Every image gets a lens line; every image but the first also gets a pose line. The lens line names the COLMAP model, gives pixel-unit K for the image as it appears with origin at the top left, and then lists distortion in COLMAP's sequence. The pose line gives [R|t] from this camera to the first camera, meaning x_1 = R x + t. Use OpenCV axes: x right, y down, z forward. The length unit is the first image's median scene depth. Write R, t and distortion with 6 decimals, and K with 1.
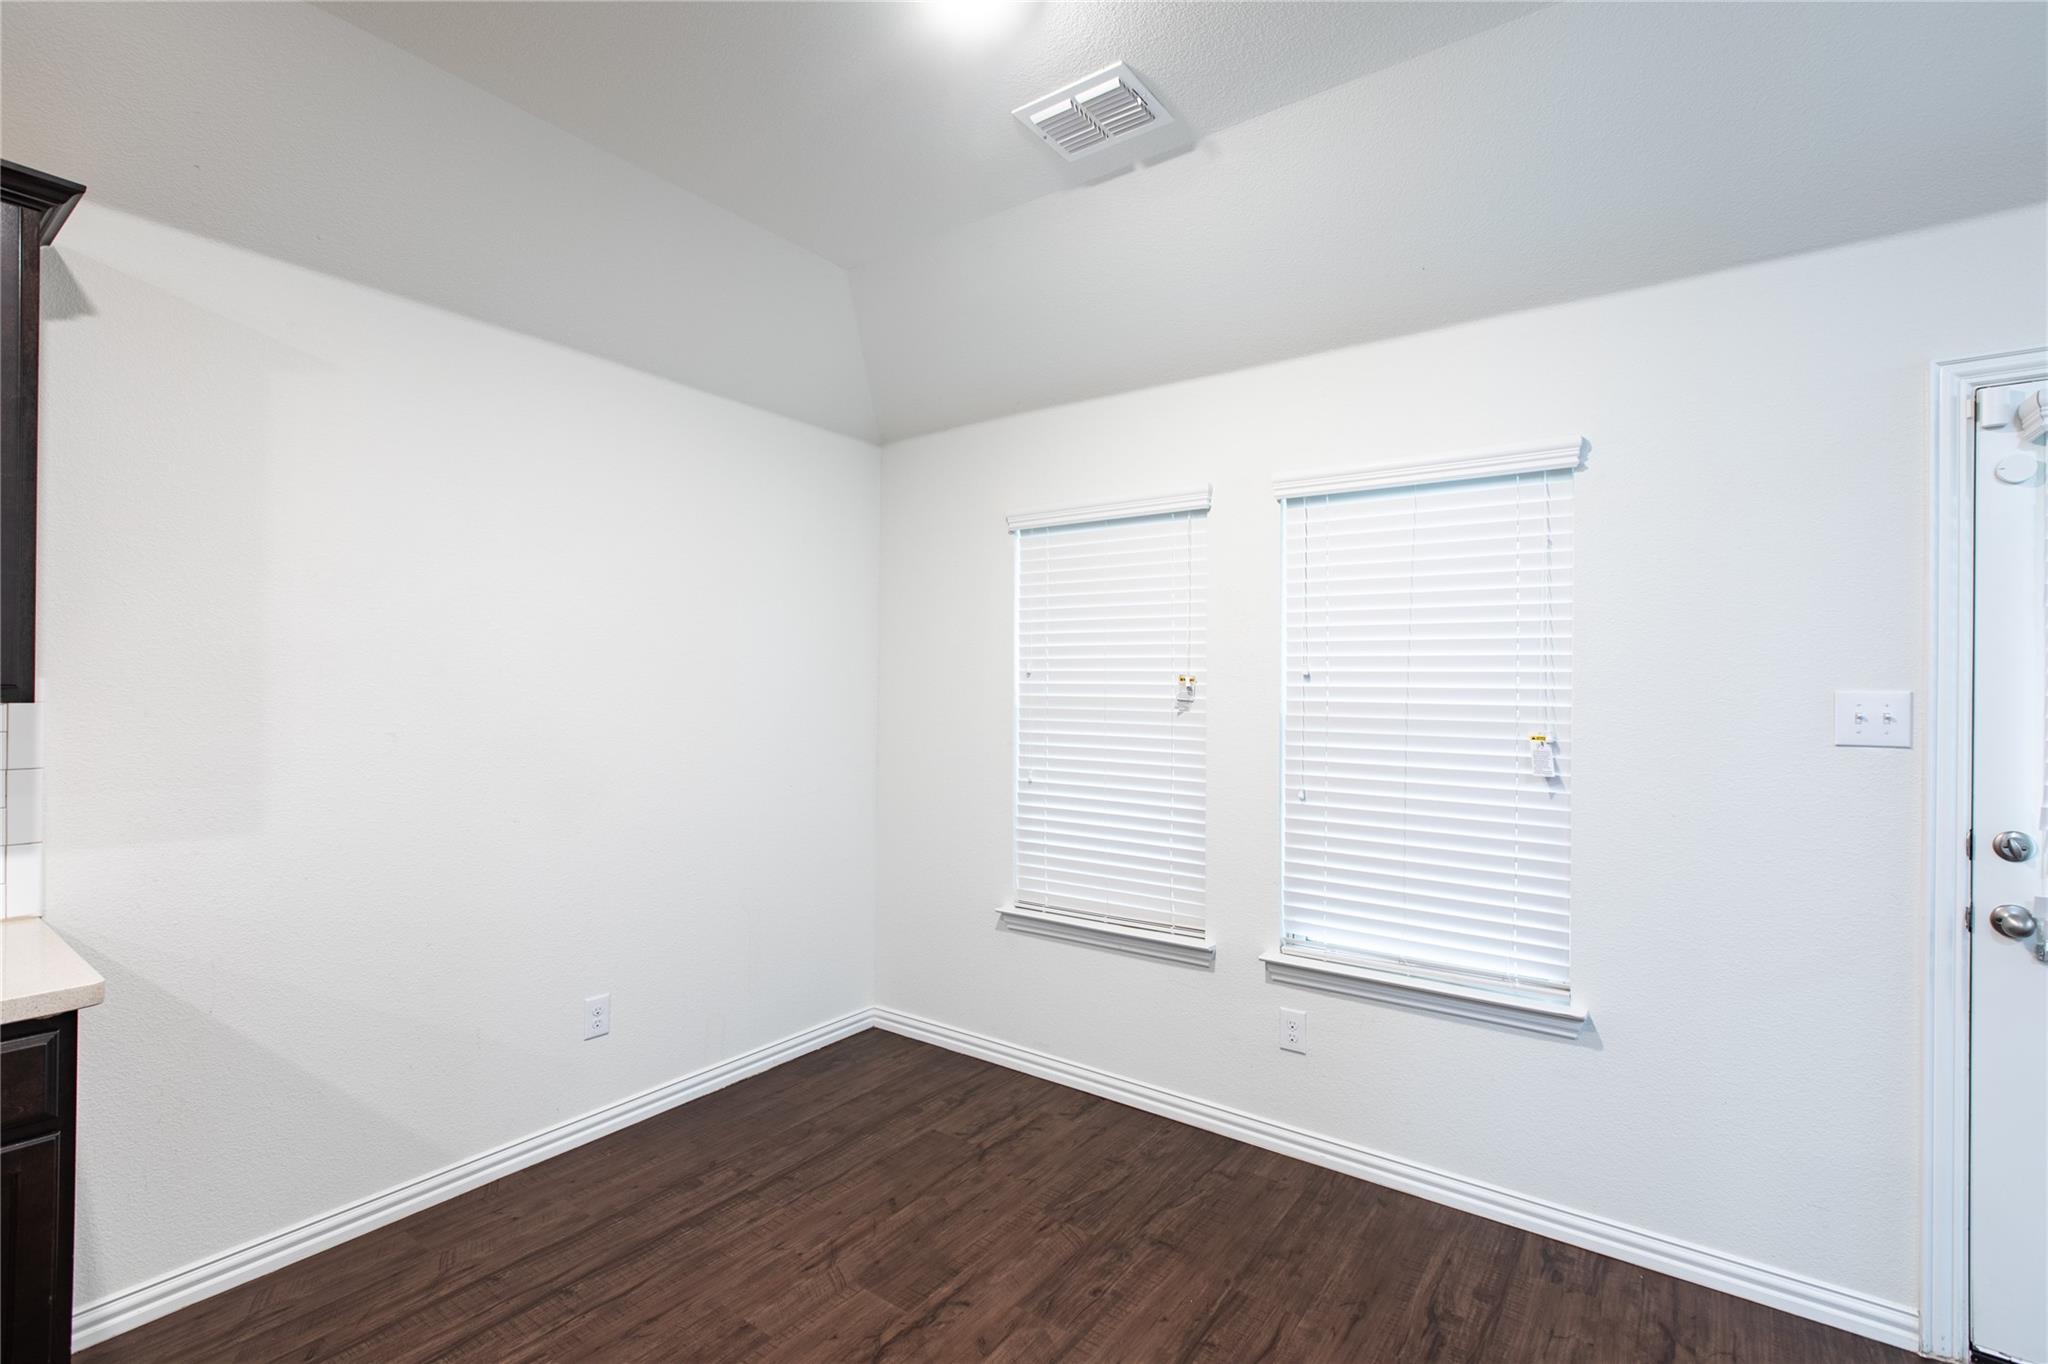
lens RADIAL K [[923.4, 0, 1023.3], [0, 923.4, 691.6], [0, 0, 1]] dist [-0.002487, 0.000440]
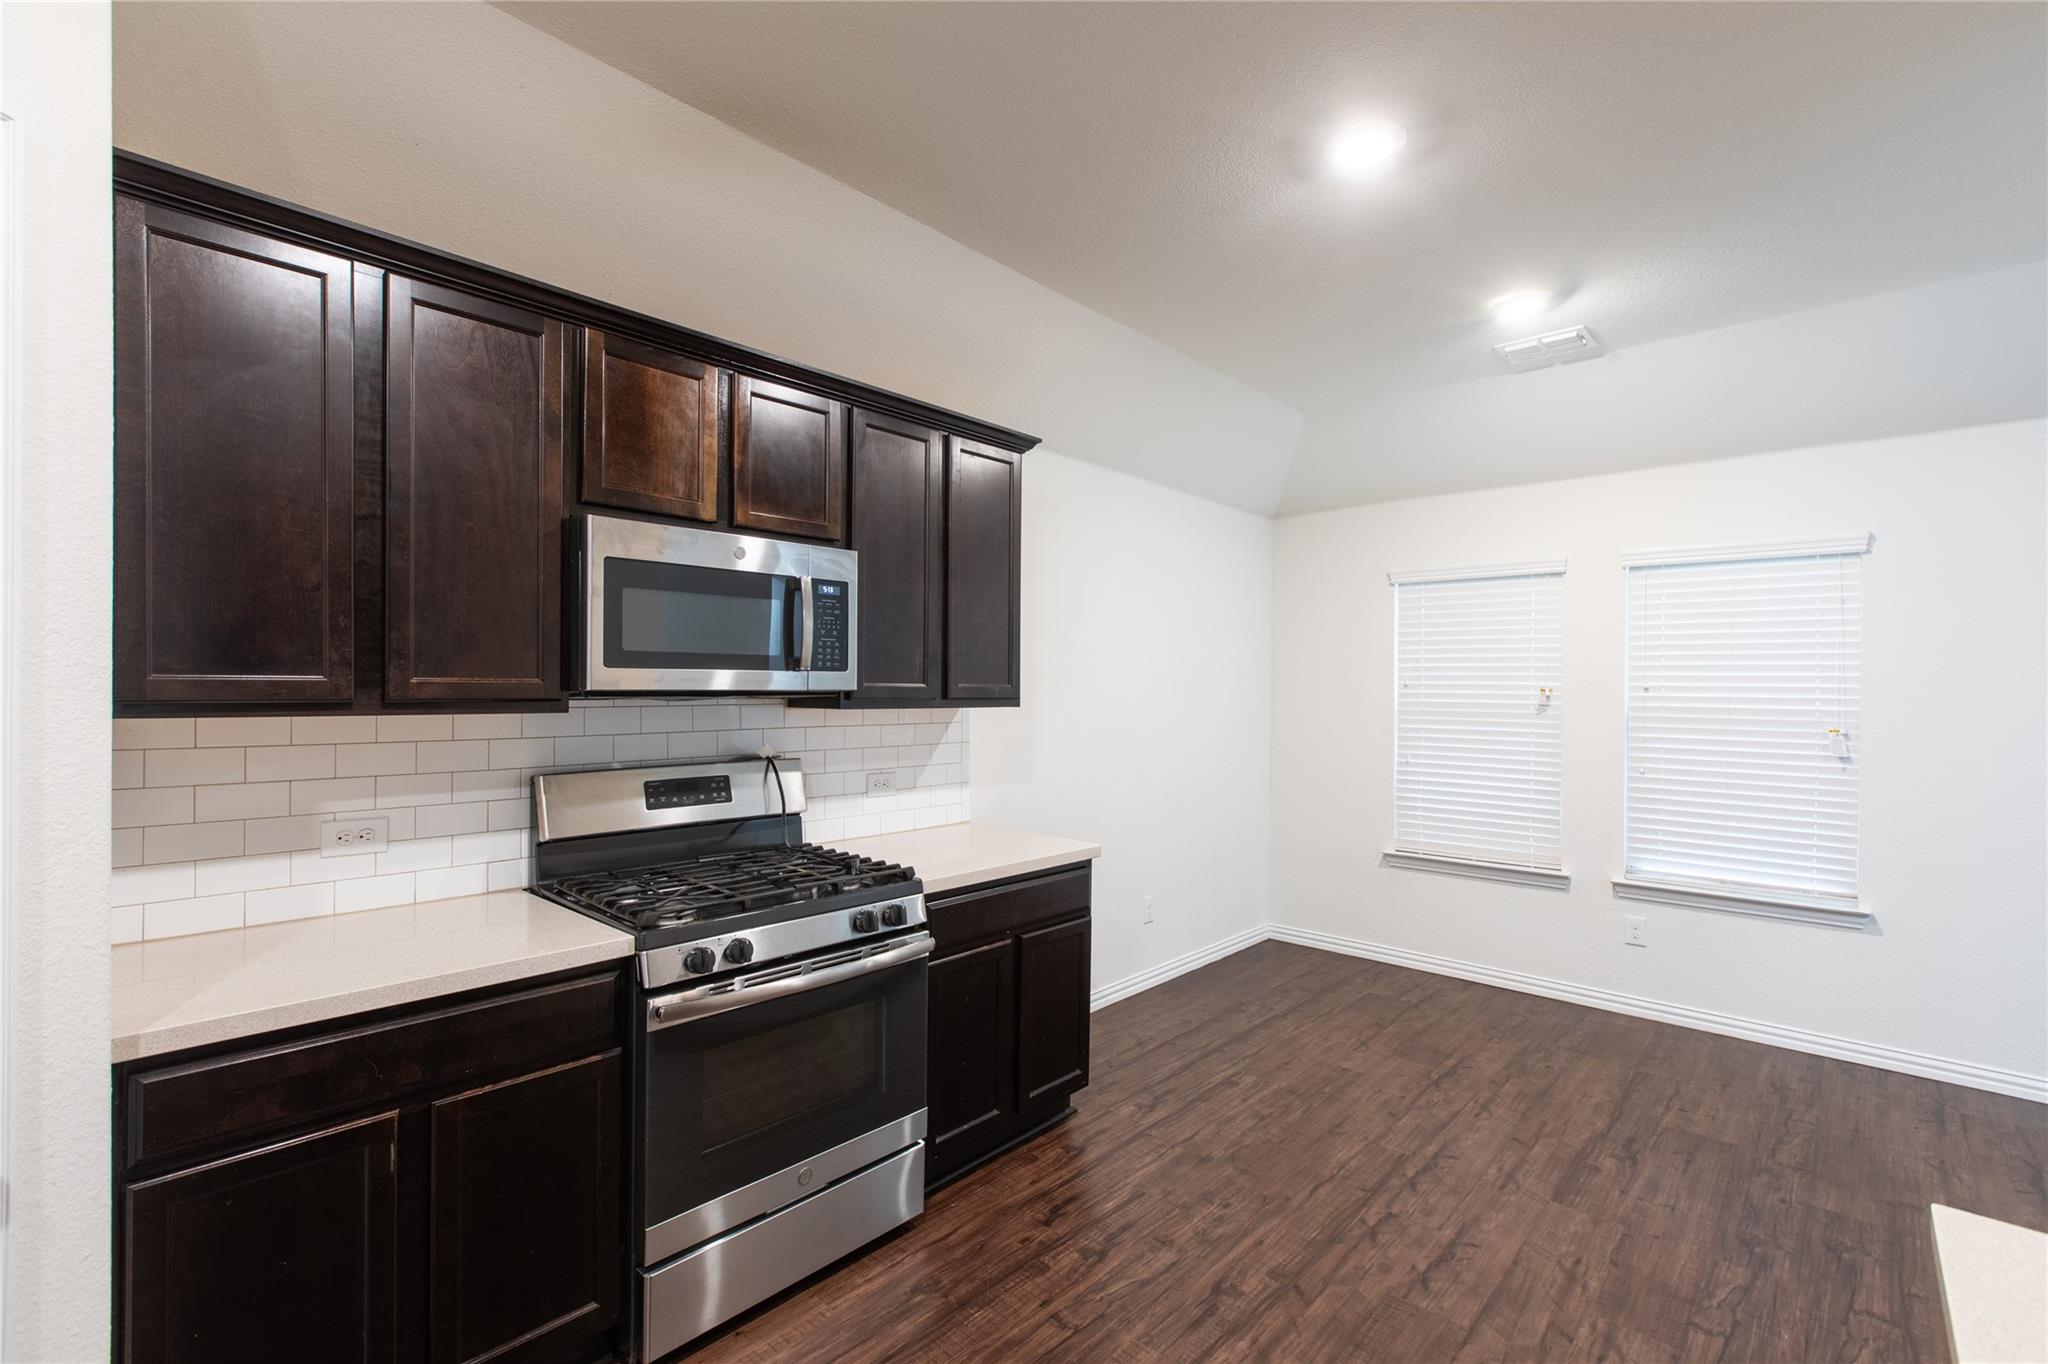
lens RADIAL K [[905.2, 0, 1019.5], [0, 905.2, 697.5], [0, 0, 1]] dist [-0.002018, -0.000878]
pose [[0.992913, 0.000796, -0.118844, -0.522662], [-0.000038, 0.999980, 0.006384, -0.012406], [0.118847, -0.006335, 0.992892, -0.553625]]
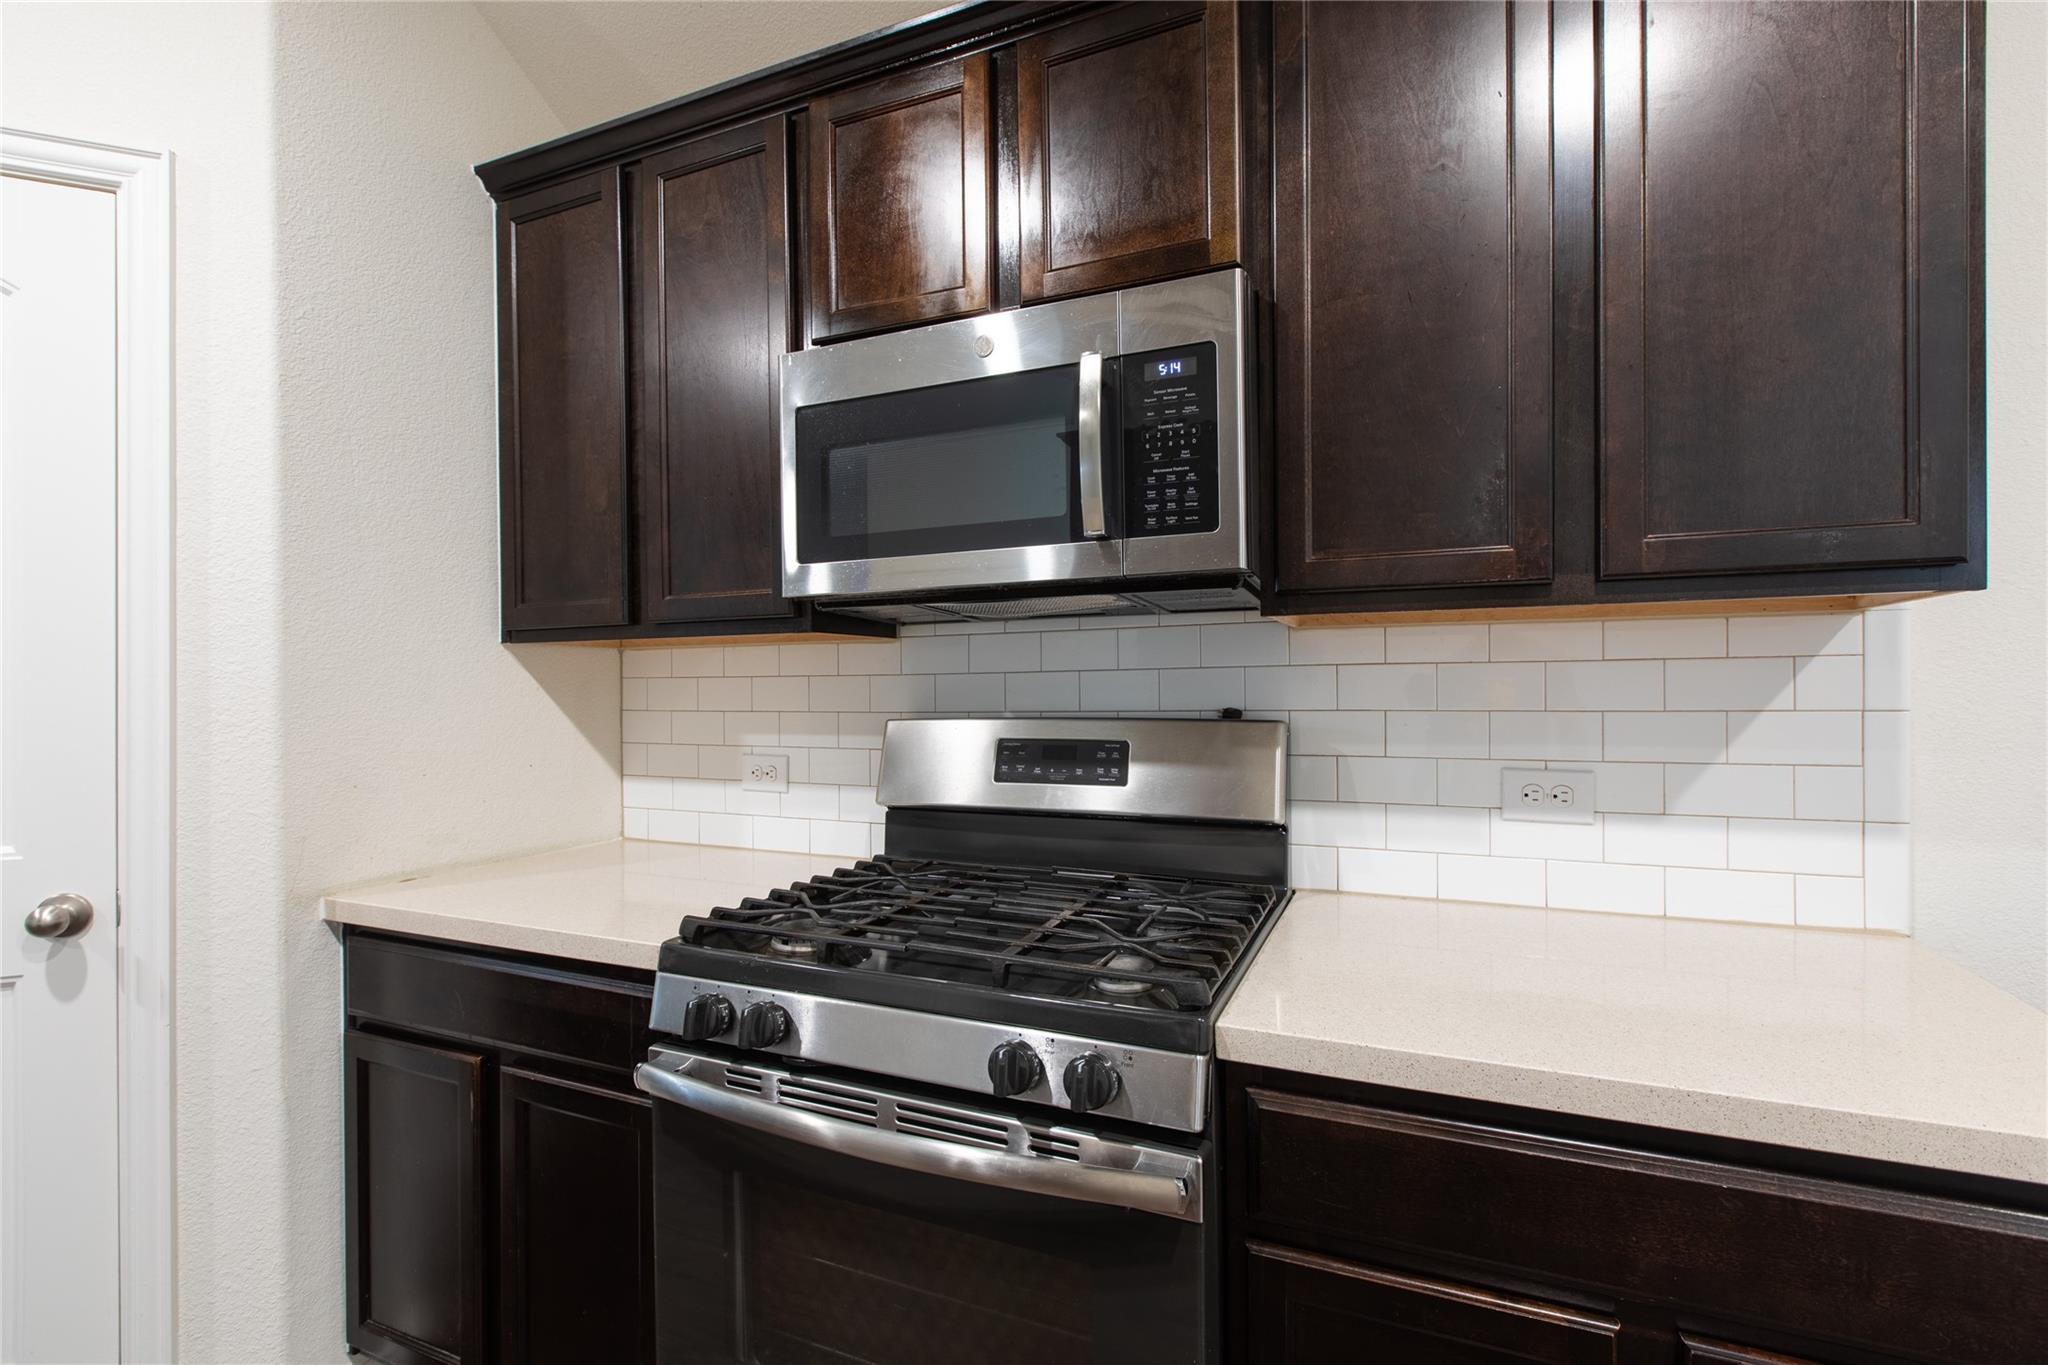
lens RADIAL K [[923.4, 0, 1023.3], [0, 923.4, 692.1], [0, 0, 1]] dist [-0.002487, 0.000440]
pose [[0.219300, -0.001129, -0.975657, -0.391934], [0.008539, 0.999963, 0.000763, 0.044490], [0.975620, -0.008499, 0.219302, 0.167810]]
